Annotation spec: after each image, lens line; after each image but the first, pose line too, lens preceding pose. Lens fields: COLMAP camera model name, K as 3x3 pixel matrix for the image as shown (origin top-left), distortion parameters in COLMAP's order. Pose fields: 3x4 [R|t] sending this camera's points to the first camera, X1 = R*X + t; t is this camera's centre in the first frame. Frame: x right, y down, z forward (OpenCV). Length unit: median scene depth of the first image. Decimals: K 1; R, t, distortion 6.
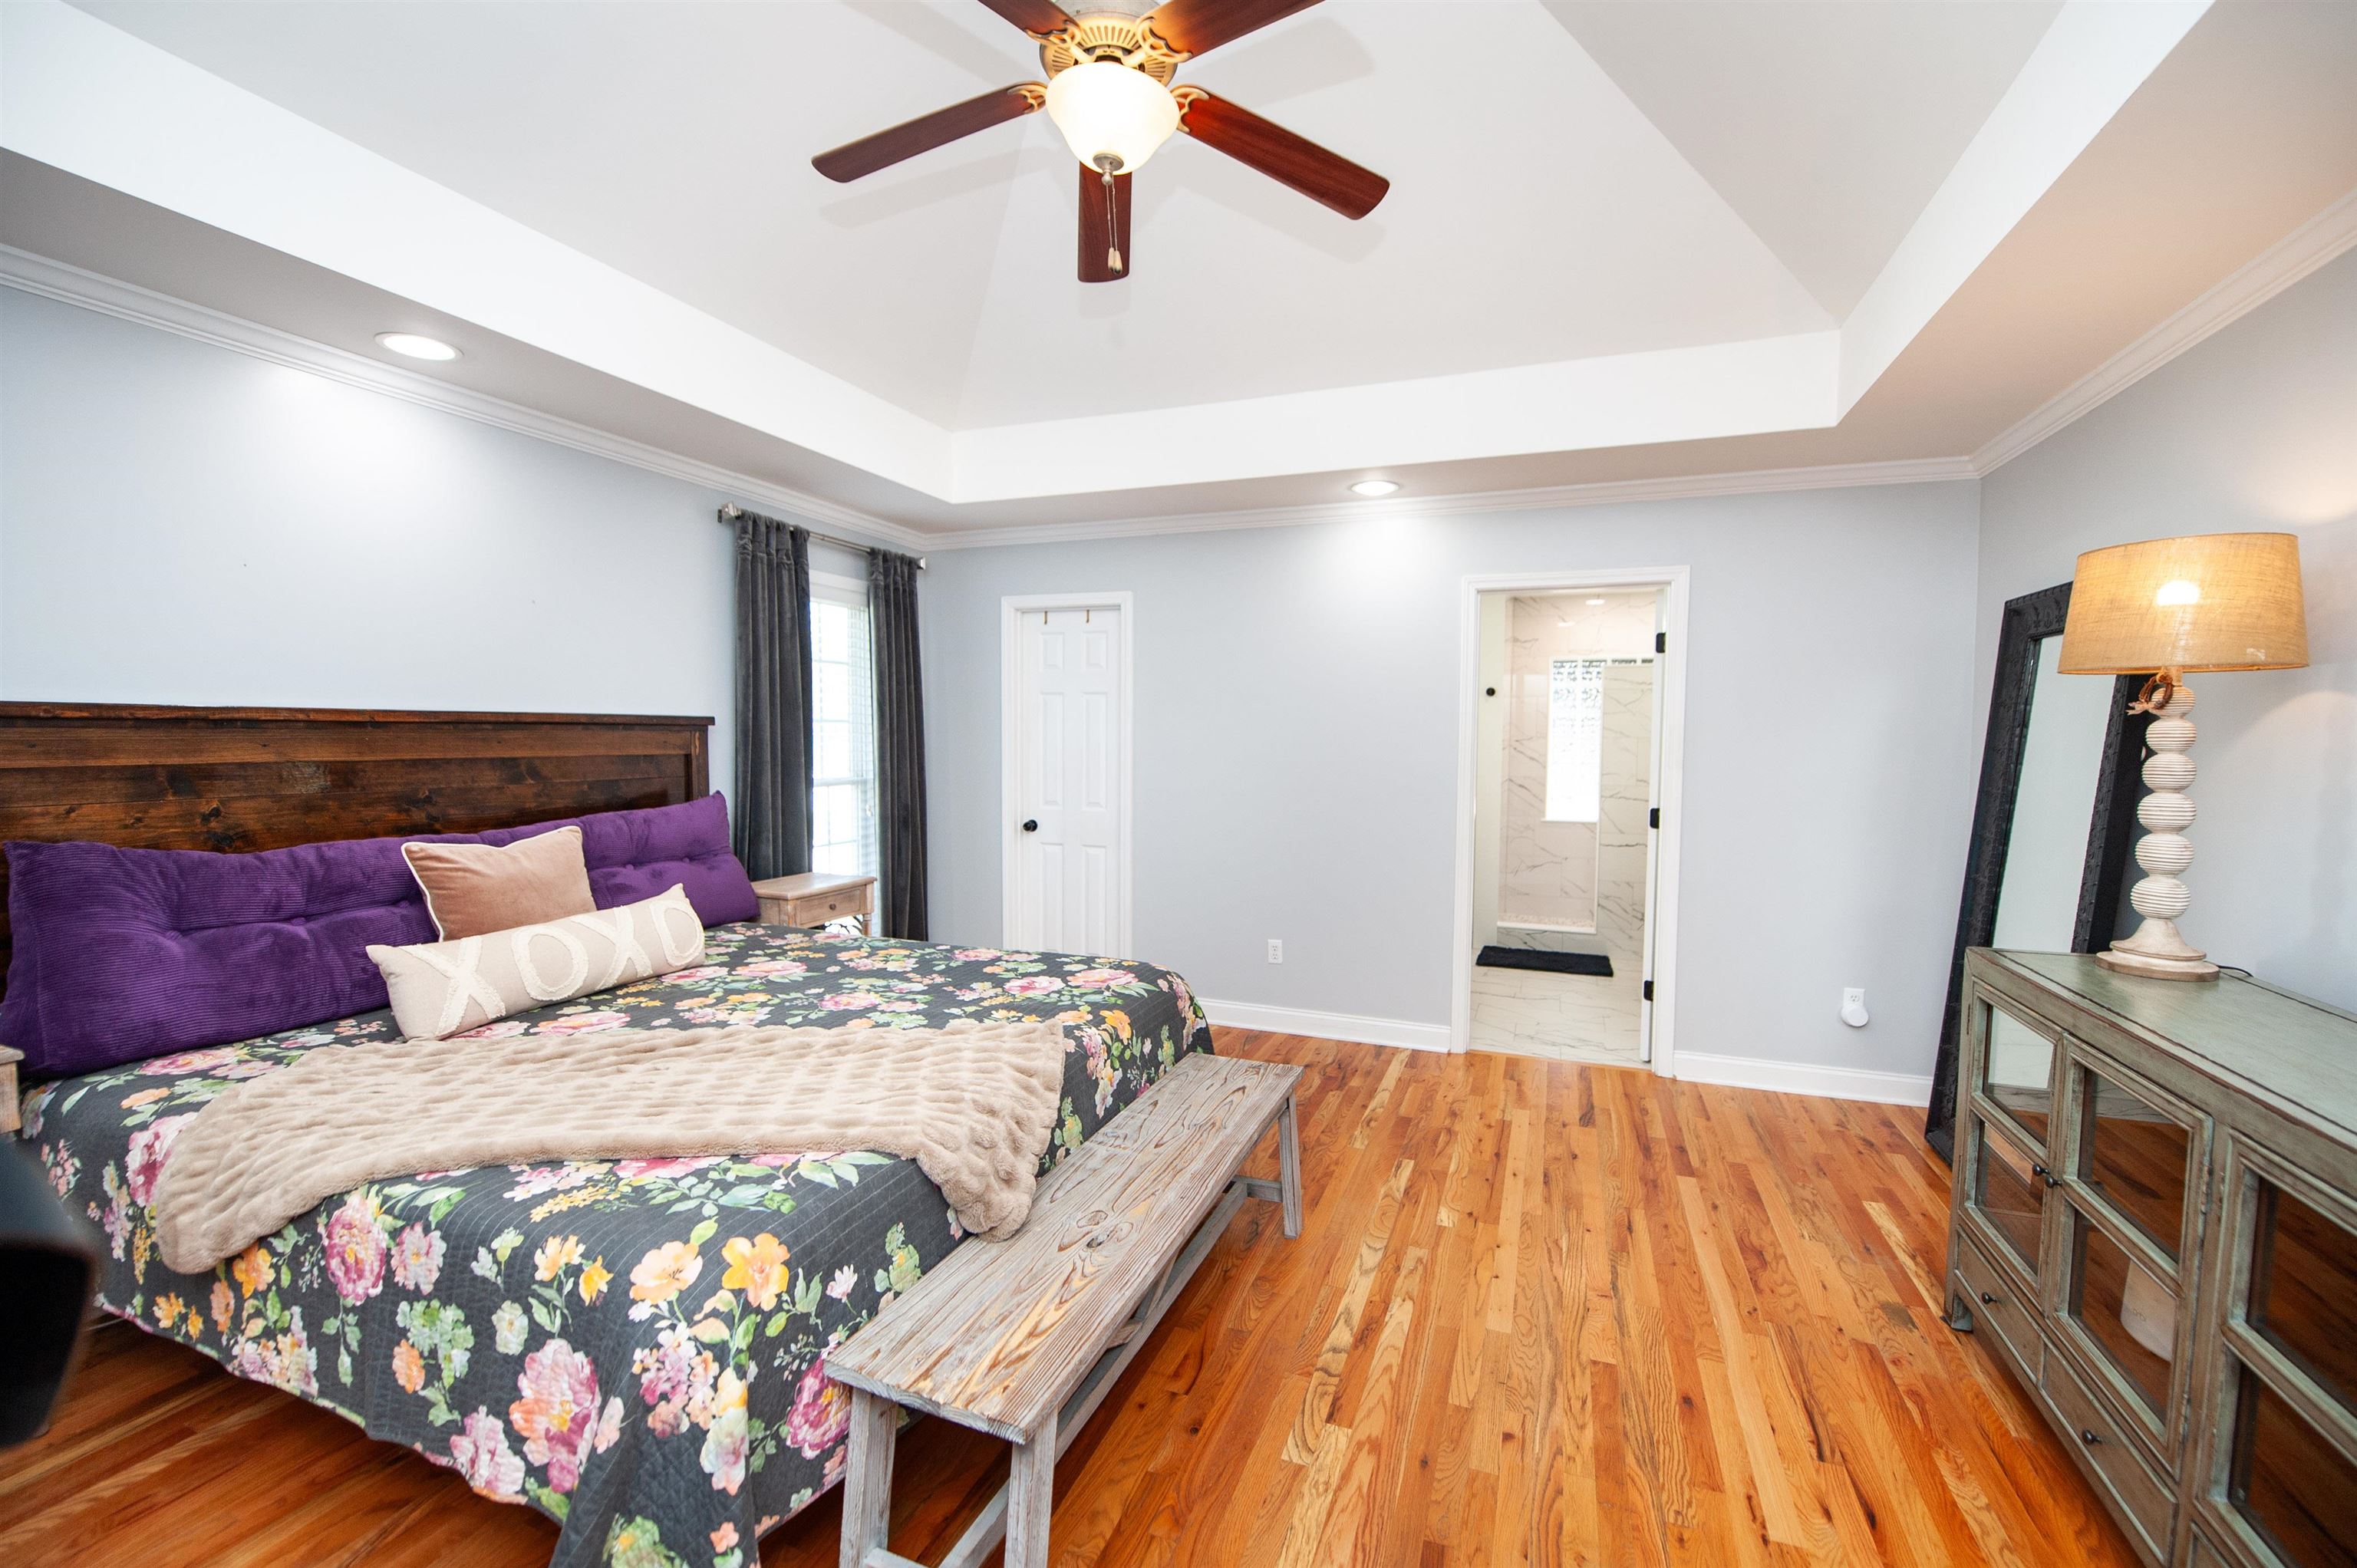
lens RADIAL K [[967.0, 0, 1178.4], [0, 967.0, 775.9], [0, 0, 1]] dist [-0.010441, -0.004488]
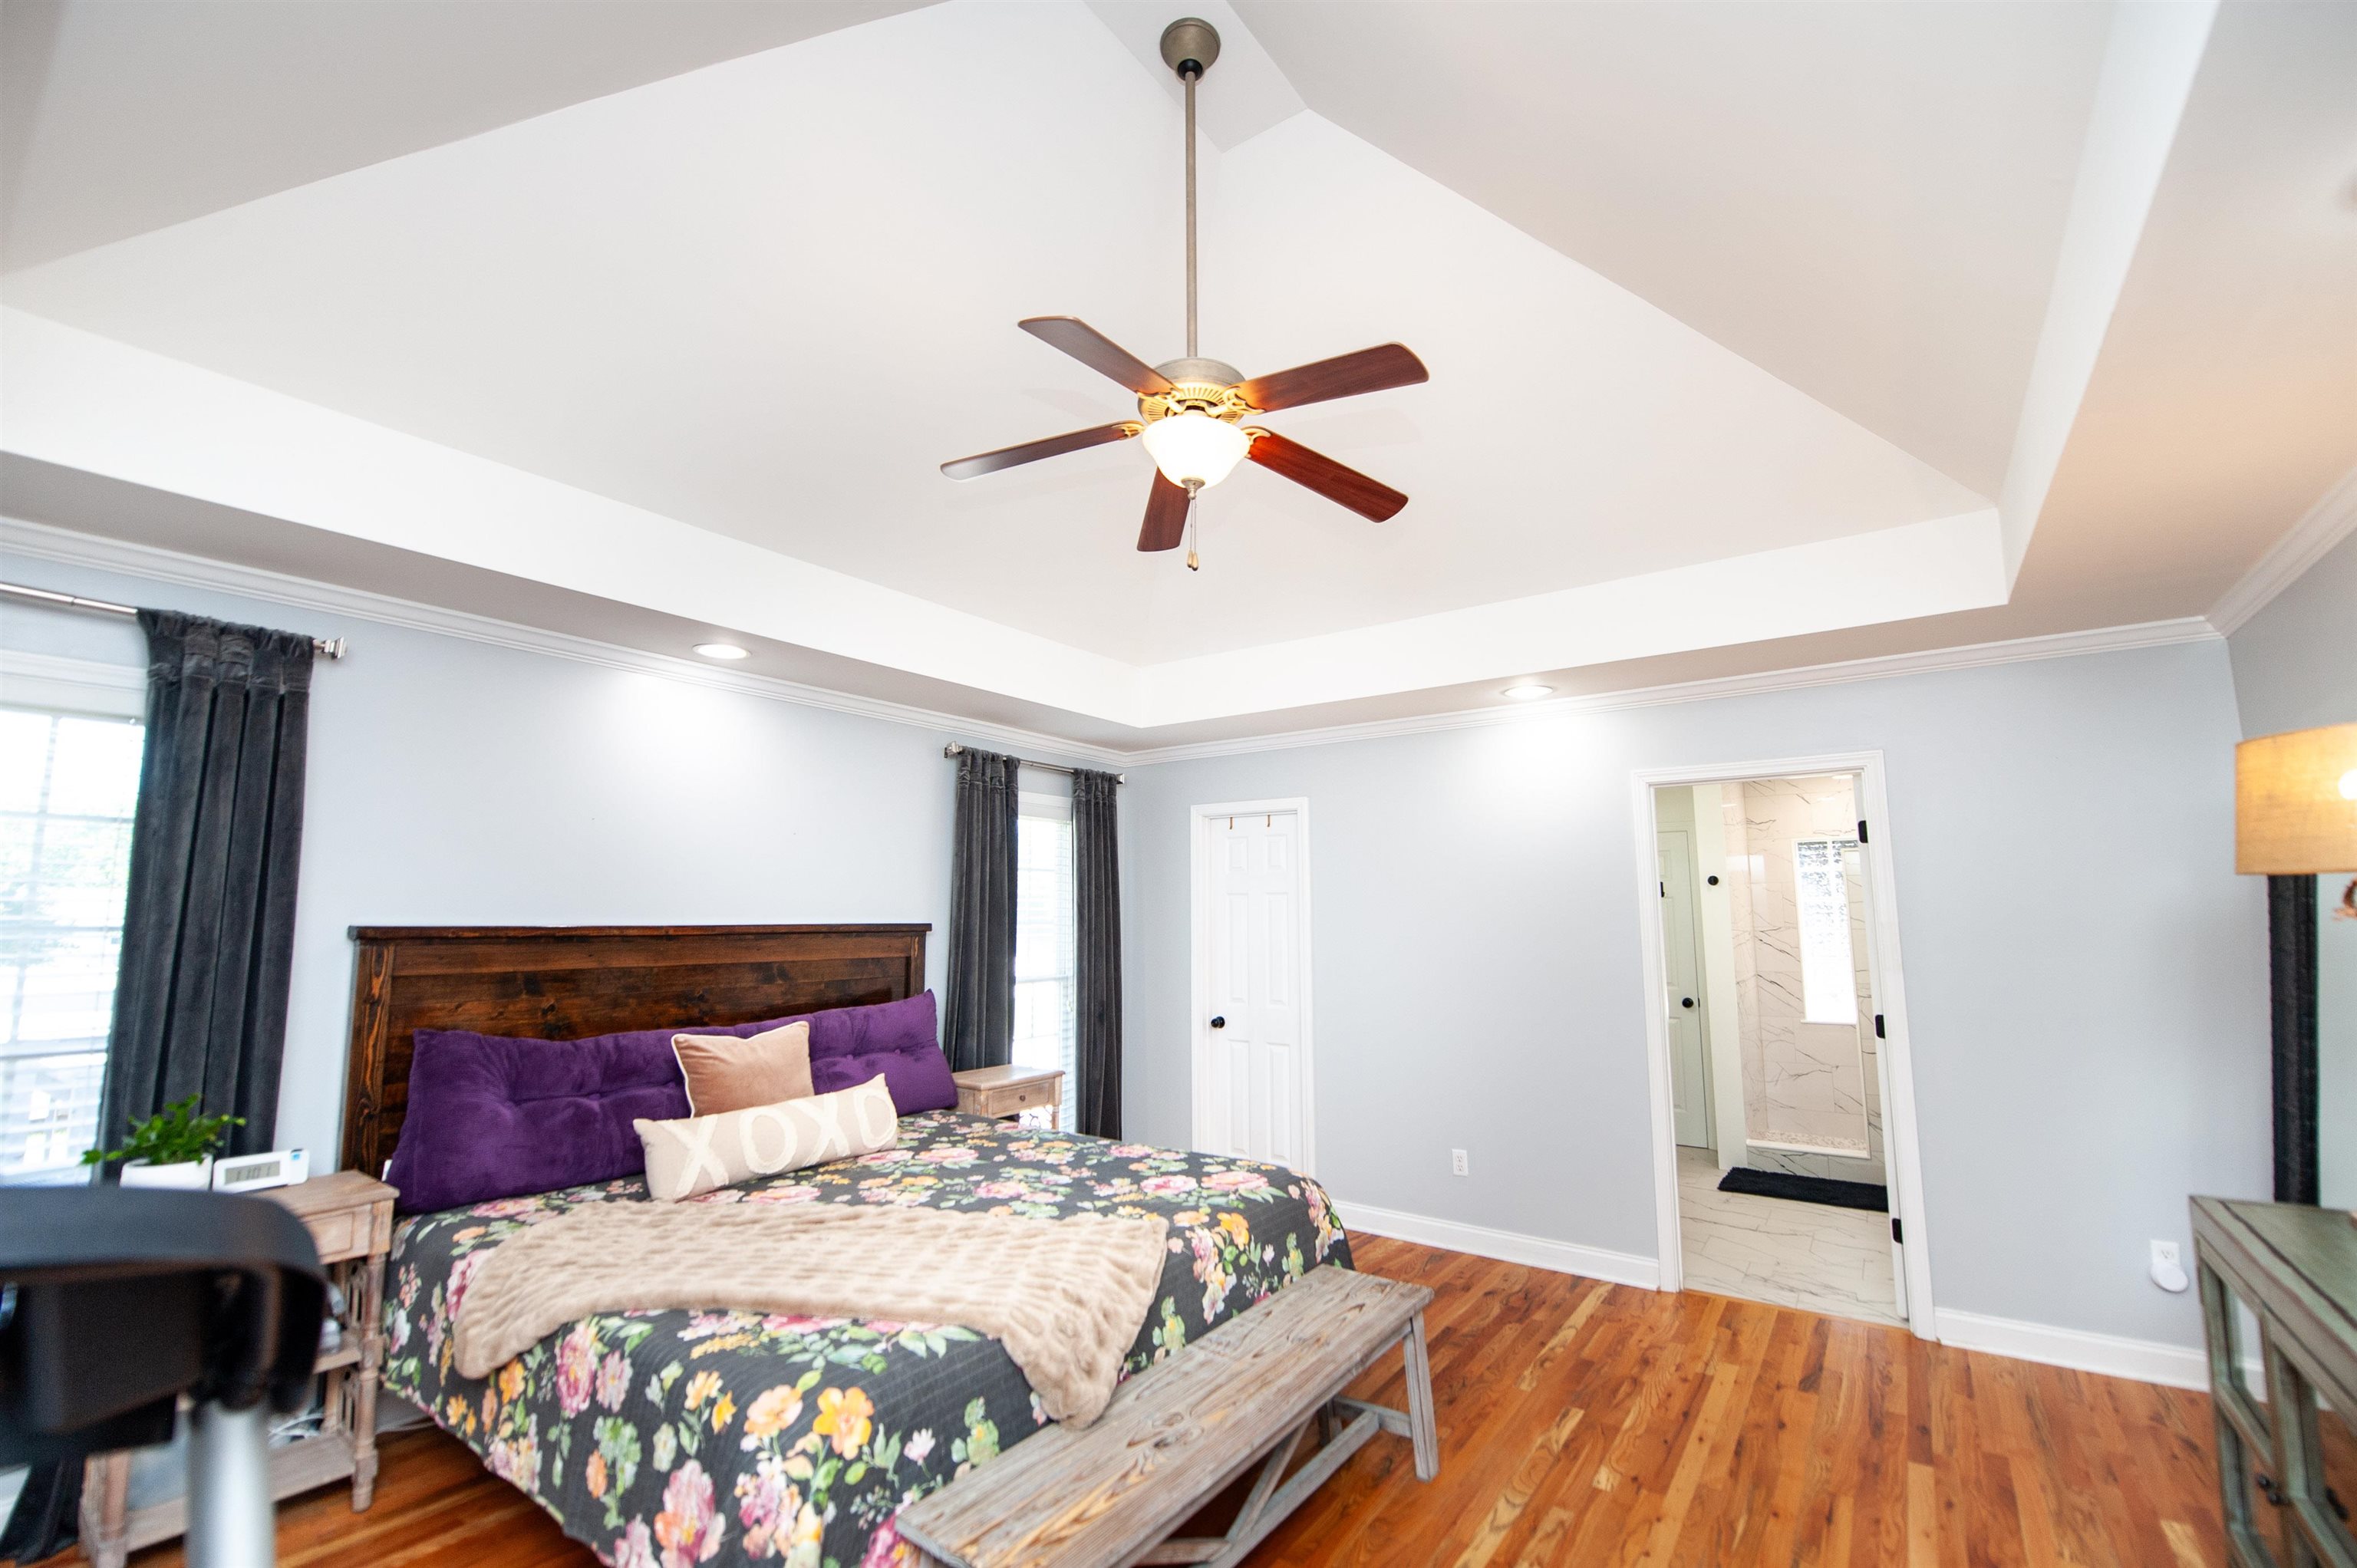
lens RADIAL K [[967.0, 0, 1178.4], [0, 967.0, 775.9], [0, 0, 1]] dist [-0.010441, -0.004488]
pose [[0.967425, -0.046077, -0.248928, 0.162719], [-0.001973, 0.981895, -0.189417, -0.025471], [0.253148, 0.183738, 0.949819, -0.095063]]
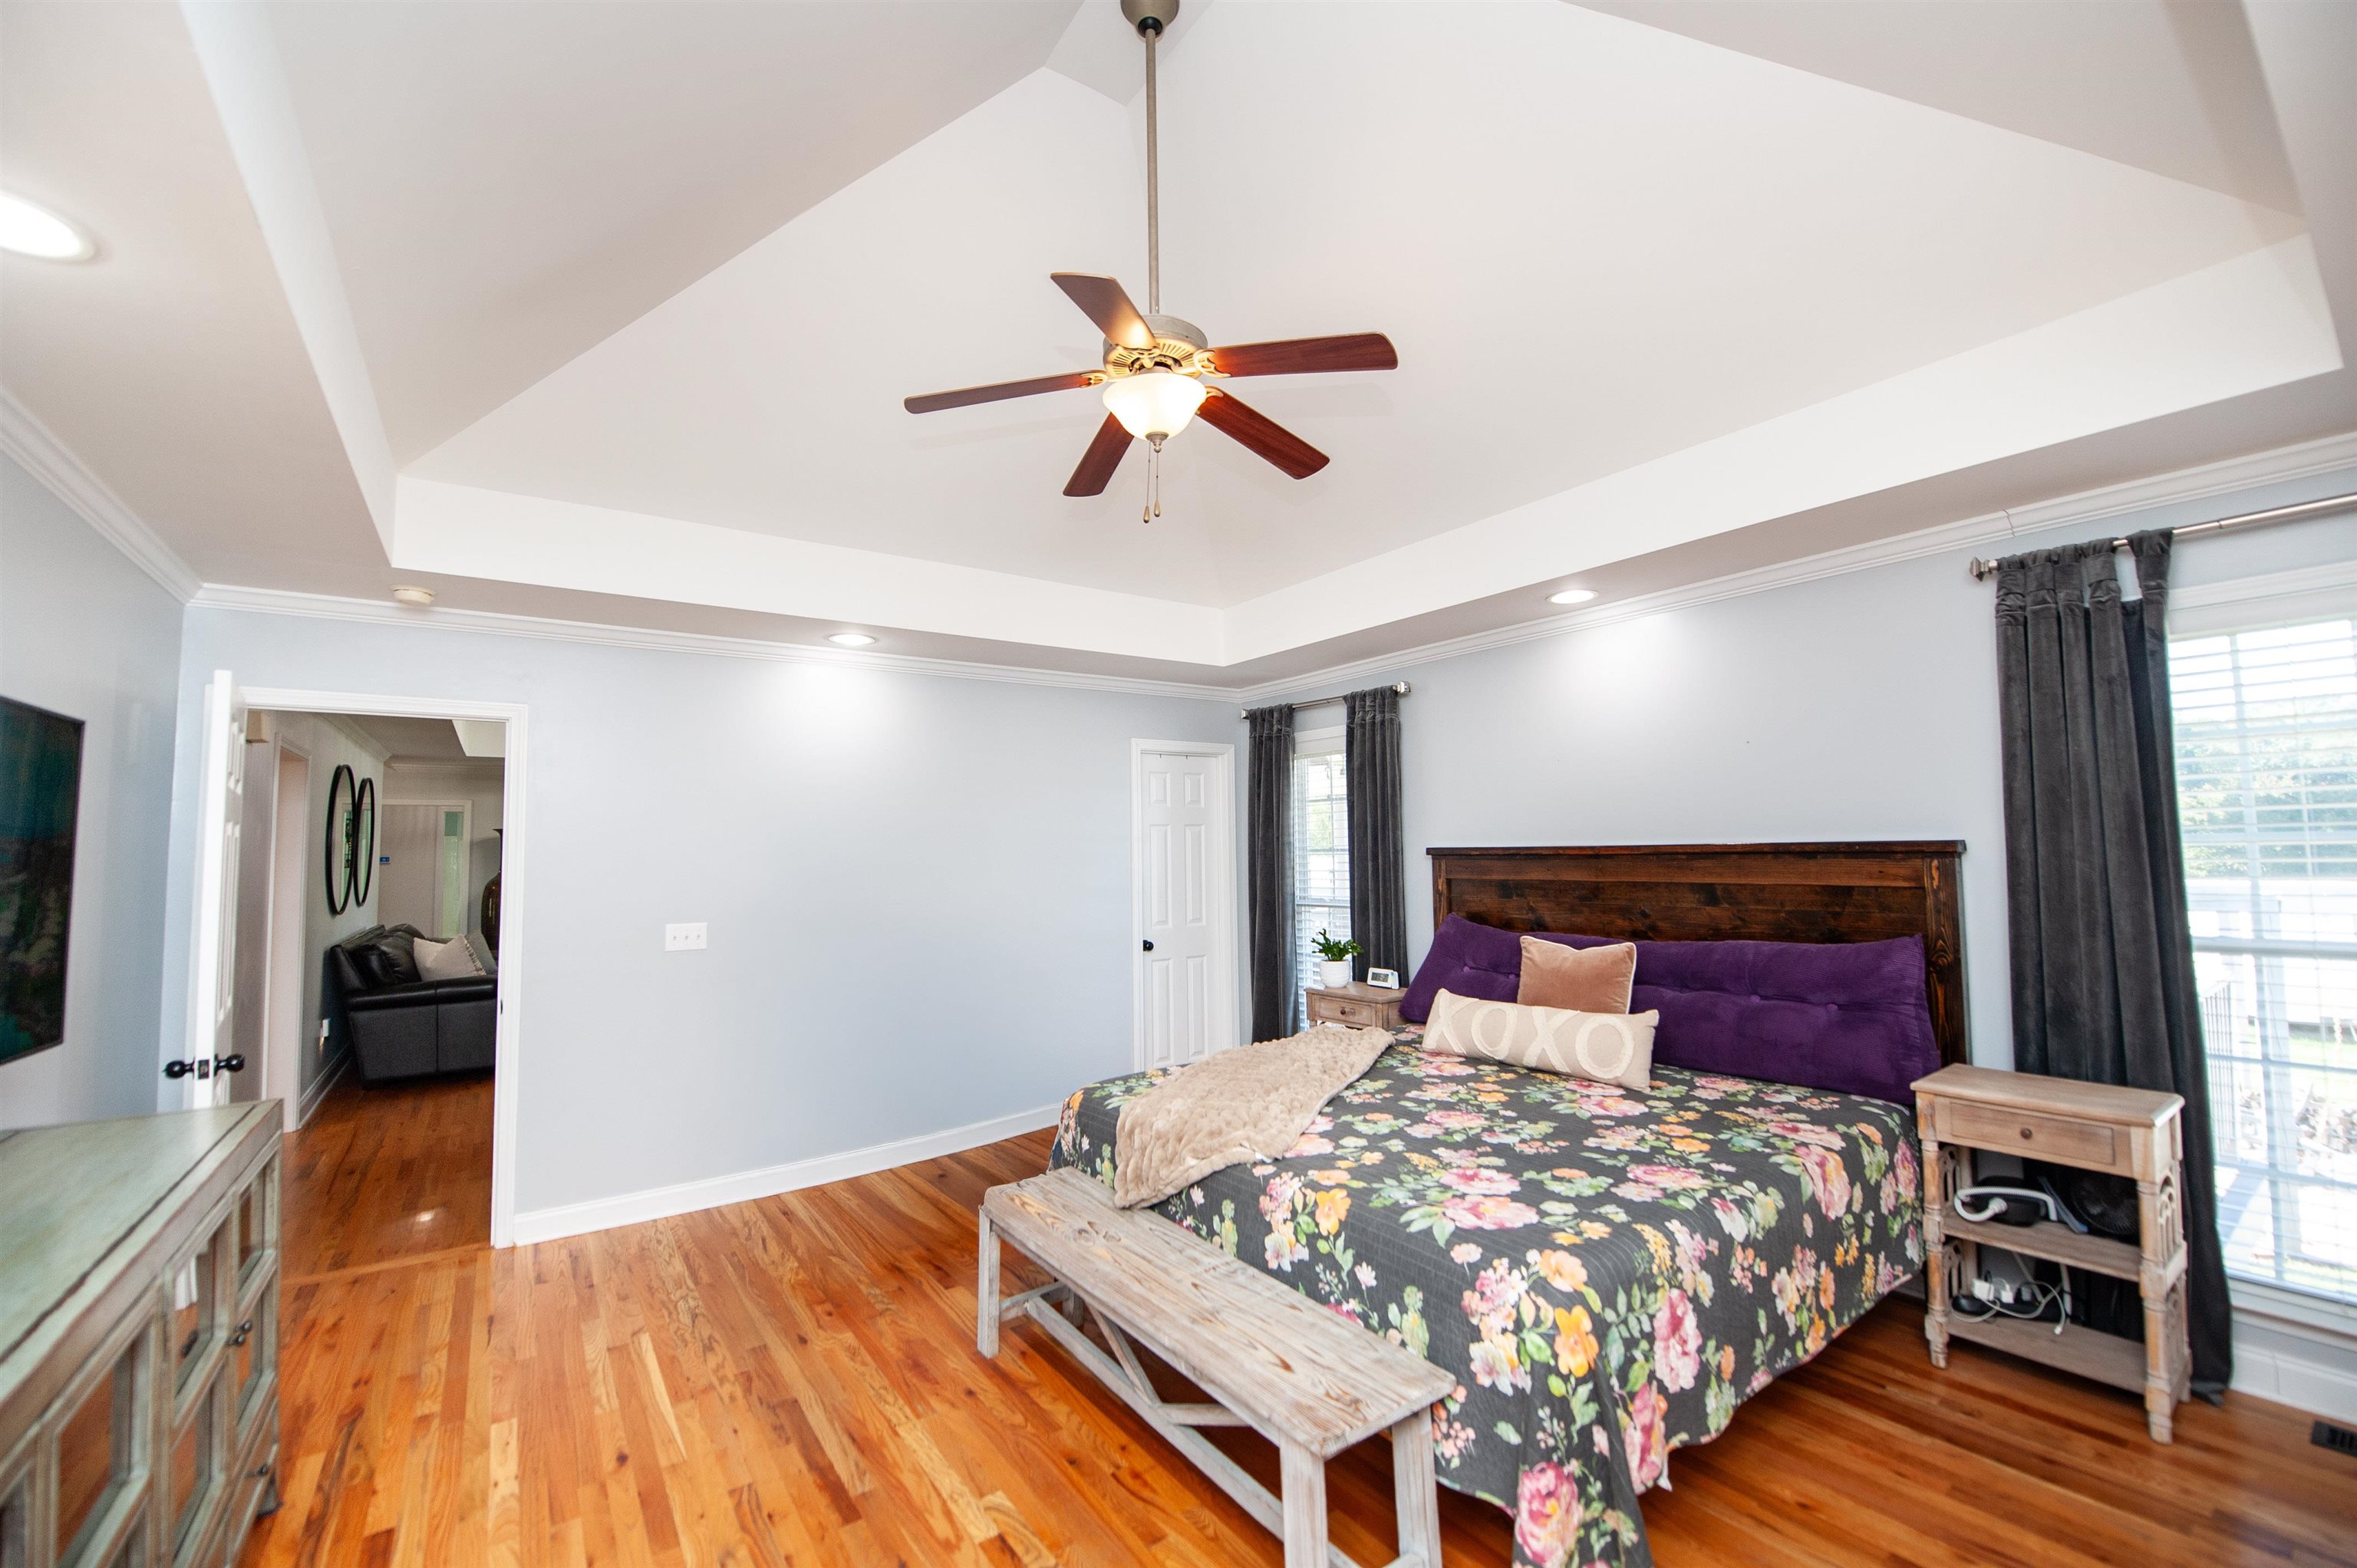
lens RADIAL K [[961.6, 0, 1231.2], [0, 961.6, 774.1], [0, 0, 1]] dist [-0.000174, -0.000044]
pose [[-0.514563, -0.059424, -0.855391, 0.777553], [-0.021302, 0.998174, -0.056530, -0.092777], [0.857188, -0.010867, -0.514889, 1.400350]]
